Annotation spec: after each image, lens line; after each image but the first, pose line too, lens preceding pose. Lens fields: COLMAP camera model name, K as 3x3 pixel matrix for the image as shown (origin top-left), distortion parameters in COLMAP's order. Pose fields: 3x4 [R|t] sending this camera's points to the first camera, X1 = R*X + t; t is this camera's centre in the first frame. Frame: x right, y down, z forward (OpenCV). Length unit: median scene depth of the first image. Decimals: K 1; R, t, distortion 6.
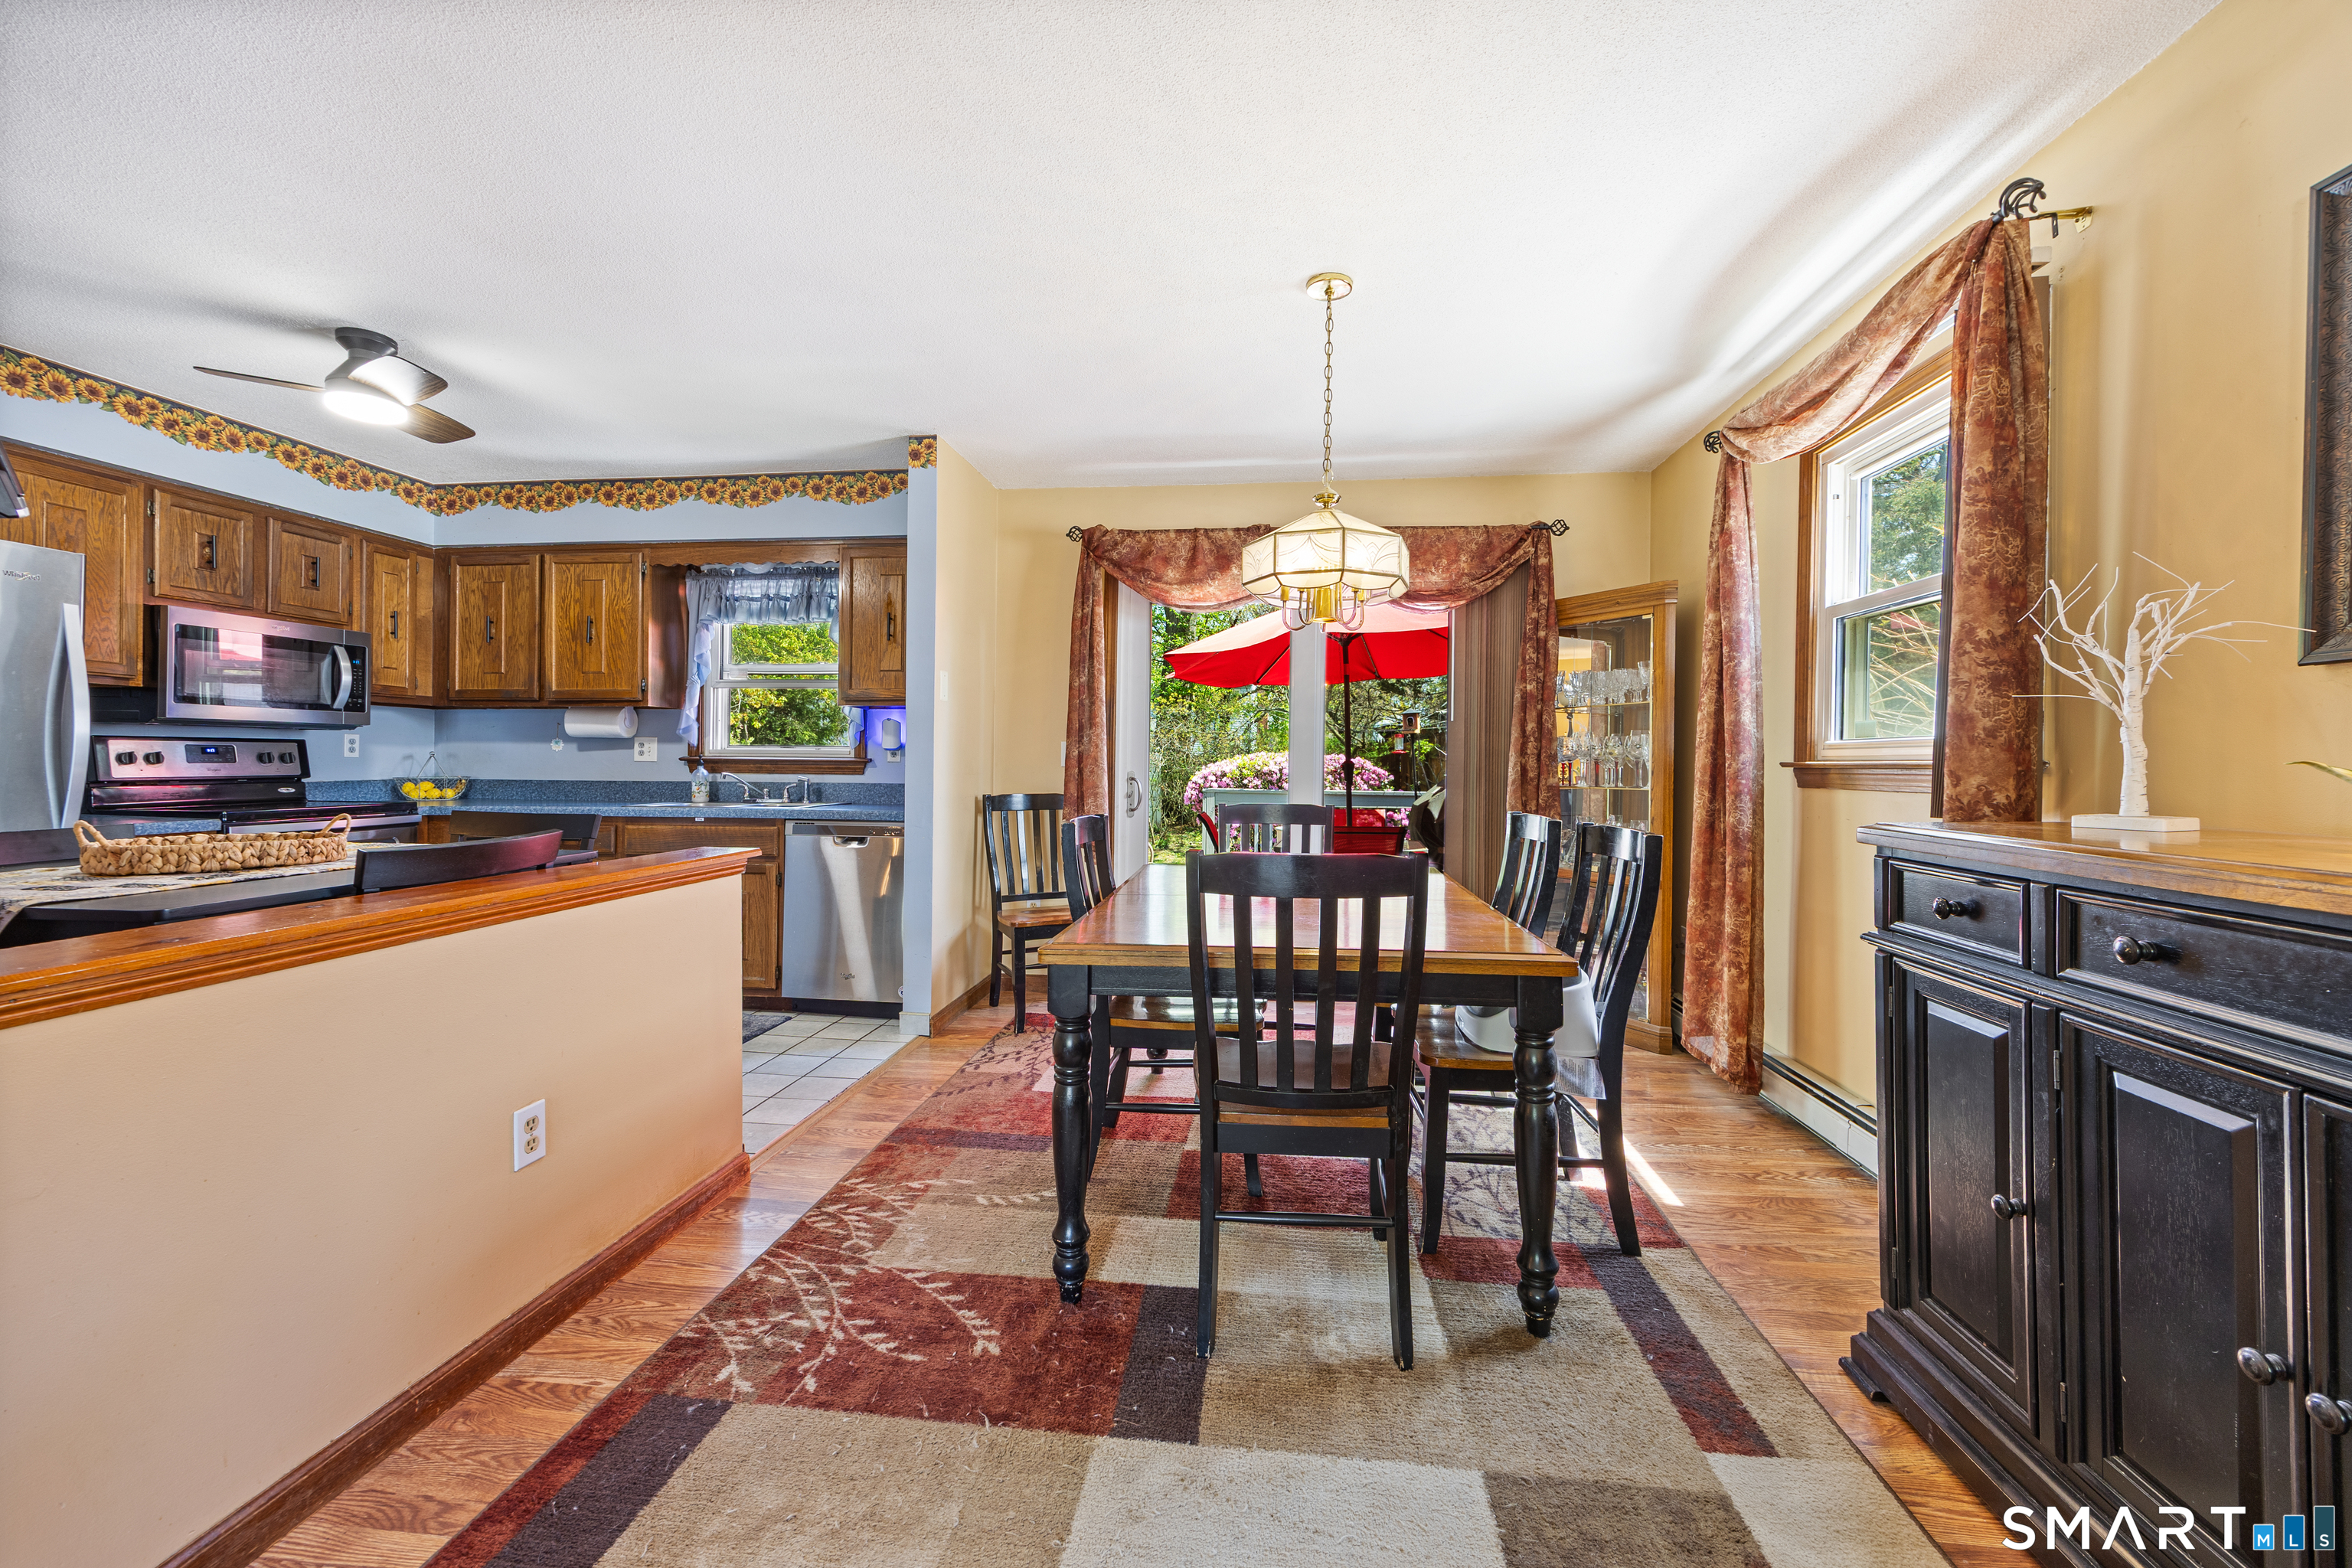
lens RADIAL K [[938.7, 0, 1165.8], [0, 938.7, 745.6], [0, 0, 1]] dist [0.000463, -0.000032]
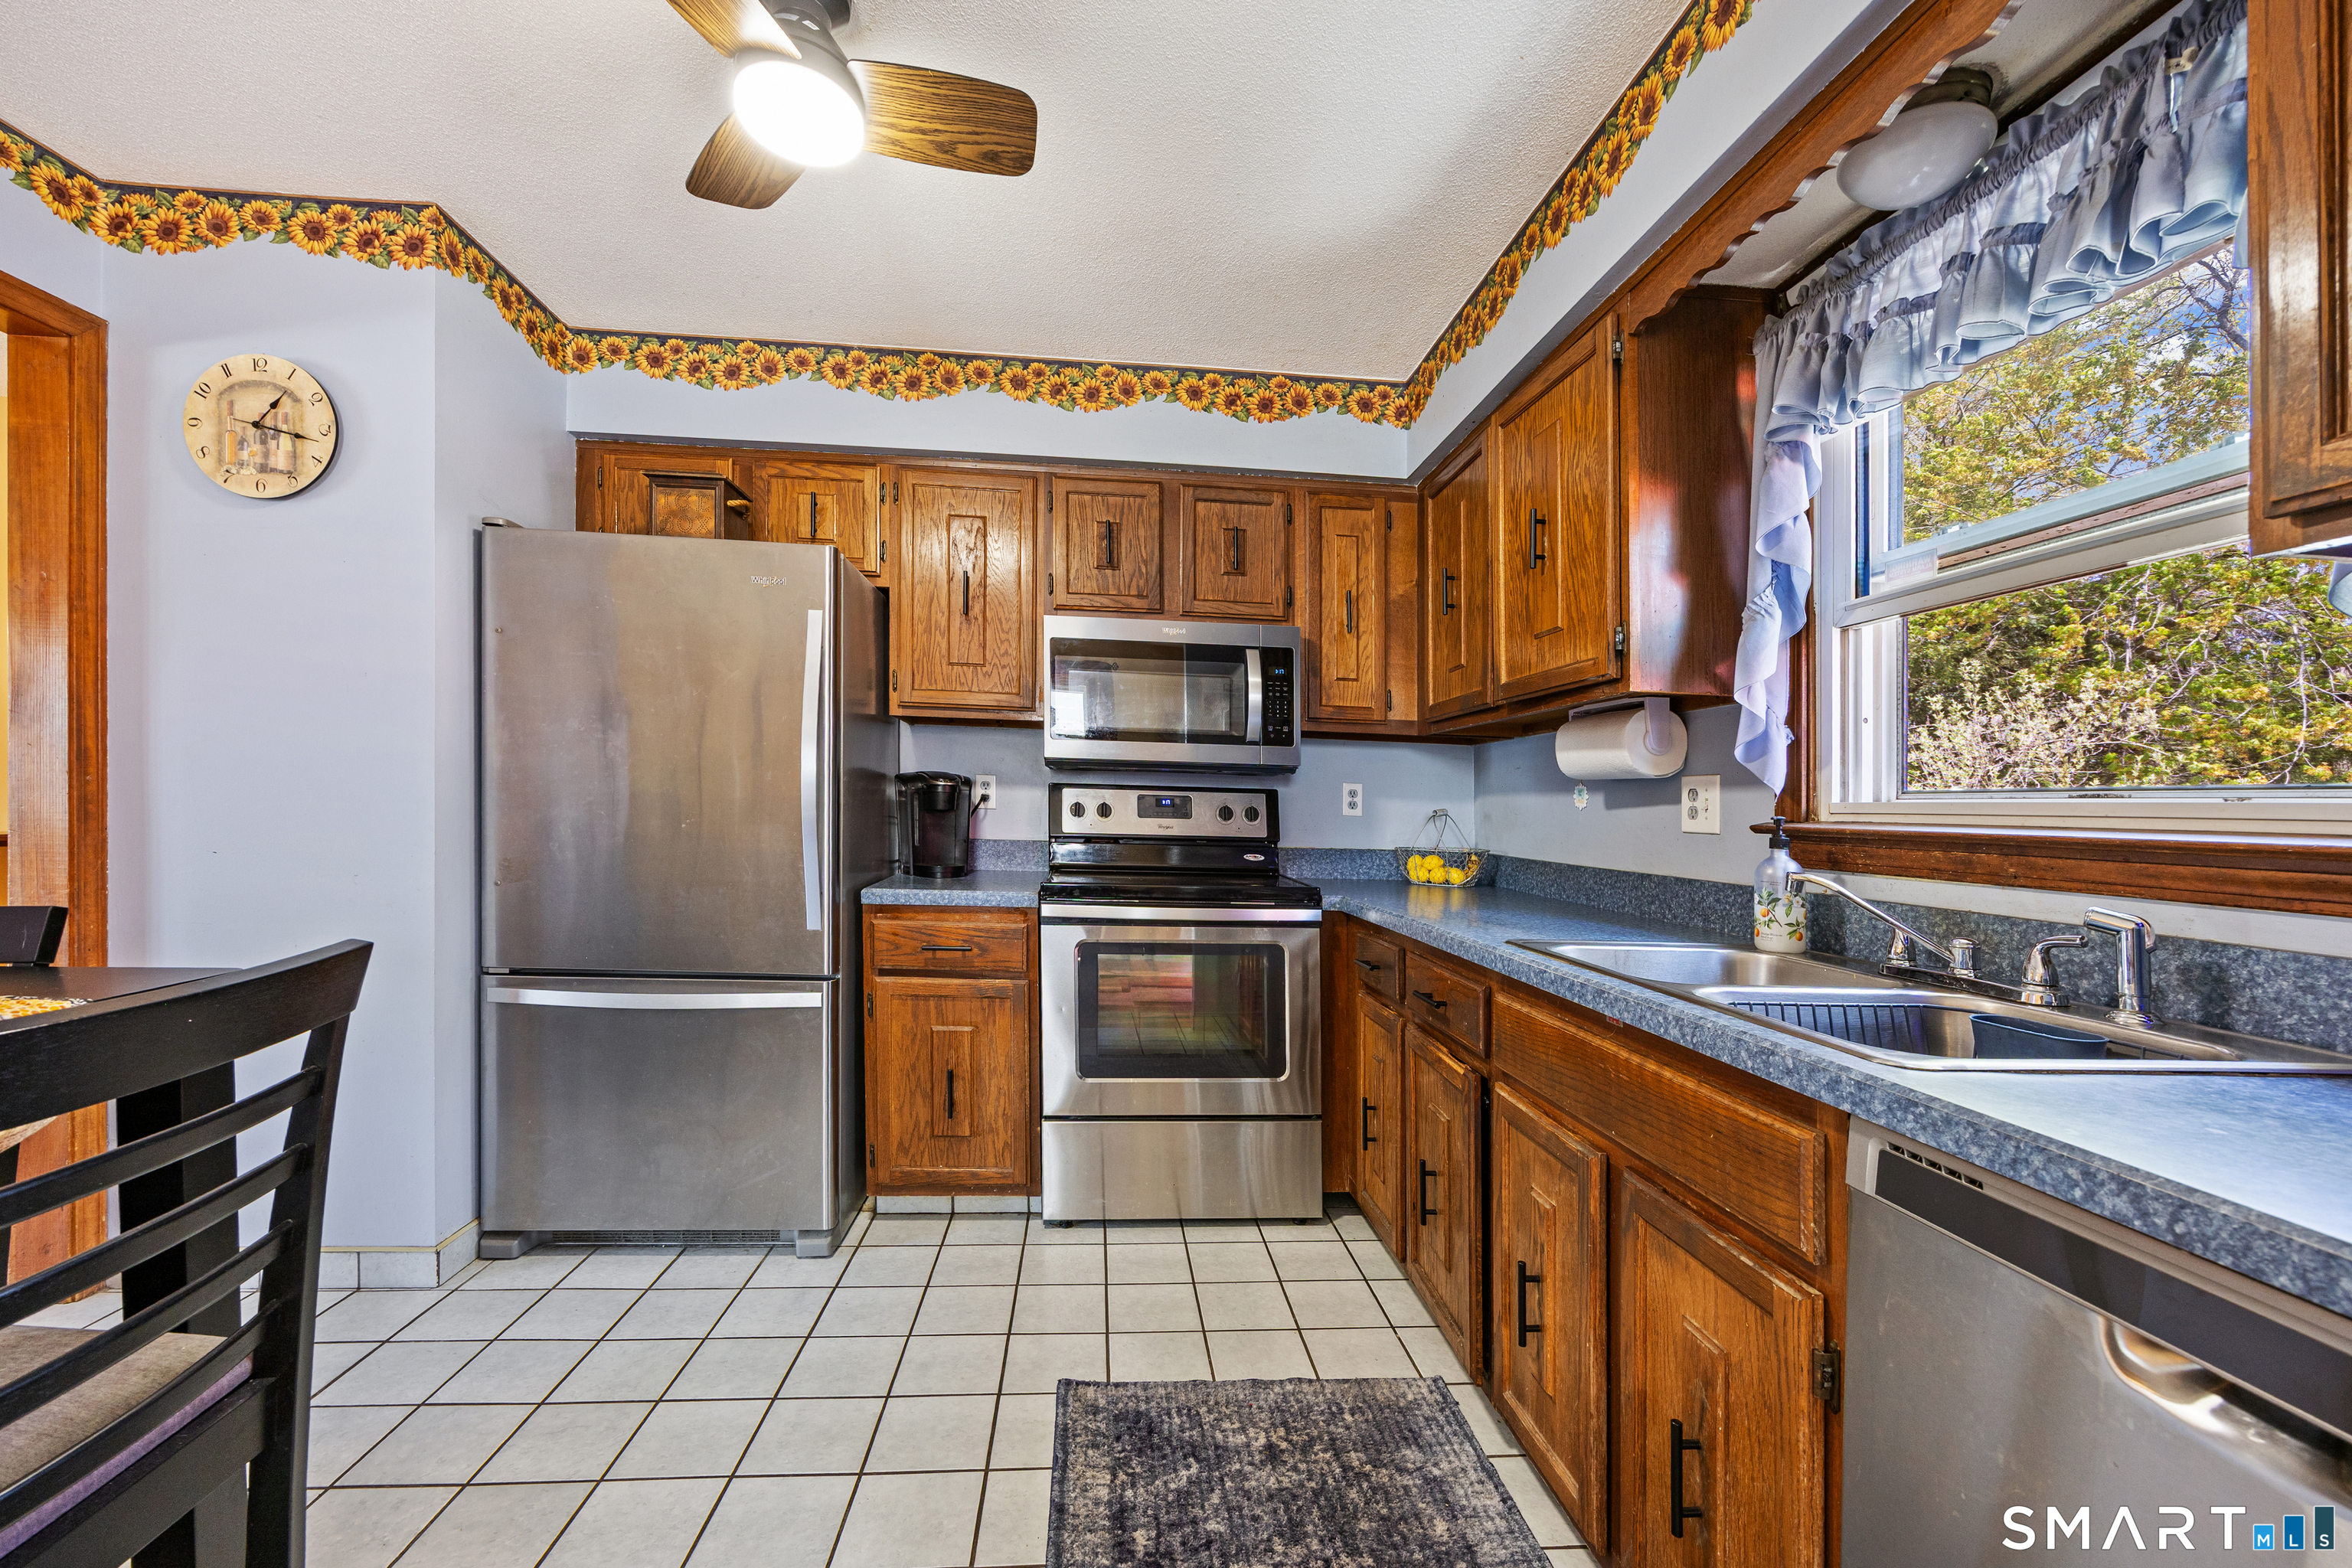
lens RADIAL K [[942.2, 0, 1164.6], [0, 942.2, 793.4], [0, 0, 1]] dist [-0.000338, -0.000113]
pose [[0.181527, -0.017295, -0.983234, -0.194439], [-0.012385, 0.999726, -0.019872, 0.011475], [0.983308, 0.015785, 0.181263, 0.729006]]
